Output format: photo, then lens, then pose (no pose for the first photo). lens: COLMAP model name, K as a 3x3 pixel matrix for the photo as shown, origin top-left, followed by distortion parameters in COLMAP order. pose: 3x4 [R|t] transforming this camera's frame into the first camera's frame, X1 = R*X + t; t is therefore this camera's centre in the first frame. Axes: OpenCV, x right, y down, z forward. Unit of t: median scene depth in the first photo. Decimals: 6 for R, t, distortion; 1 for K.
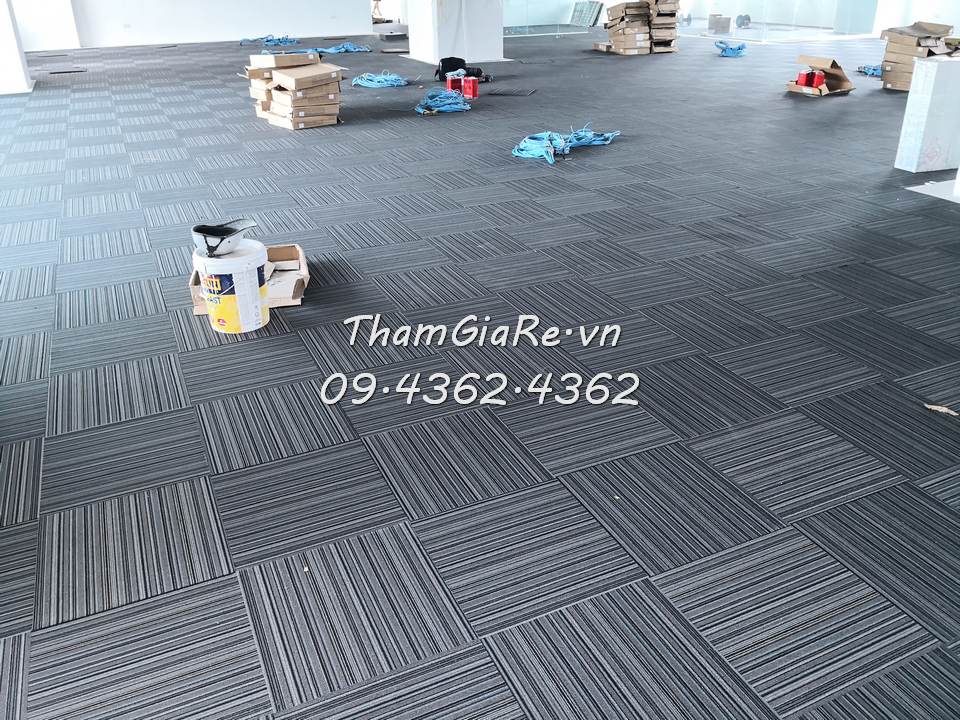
lens RADIAL K [[783.6, 0, 480.0], [0, 783.6, 360.0], [0, 0, 1]] dist [0.003501, 0.001600]
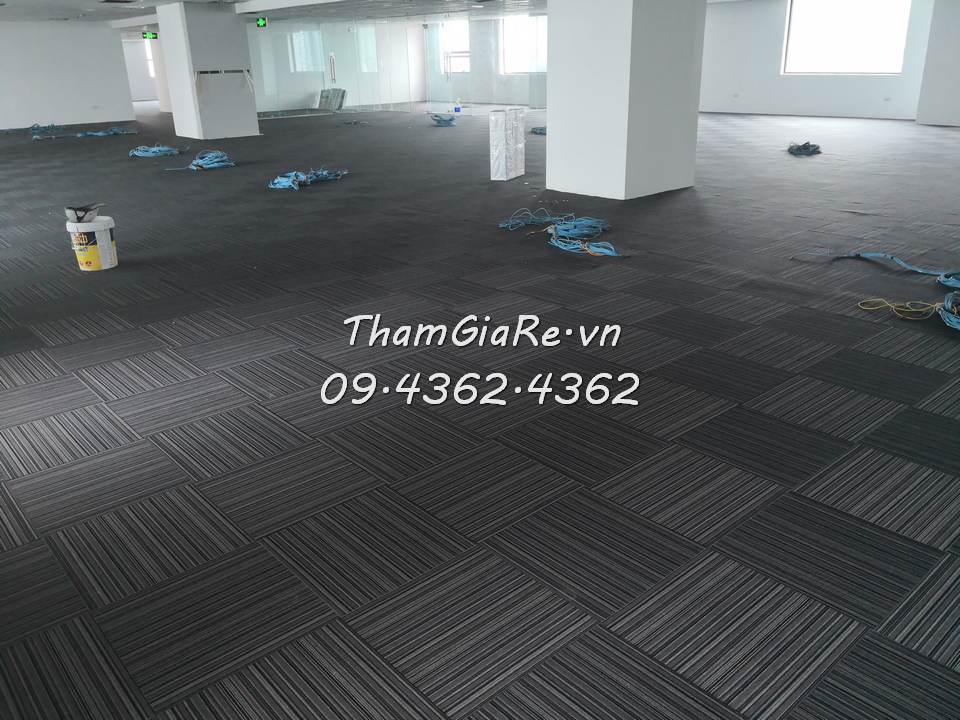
lens RADIAL K [[783.6, 0, 480.0], [0, 783.6, 360.0], [0, 0, 1]] dist [0.003501, 0.001600]
pose [[0.958990, -0.110397, 0.261057, 0.003350], [0.136302, 0.987163, -0.083250, 0.200038], [-0.248516, 0.115418, 0.961727, -0.382124]]
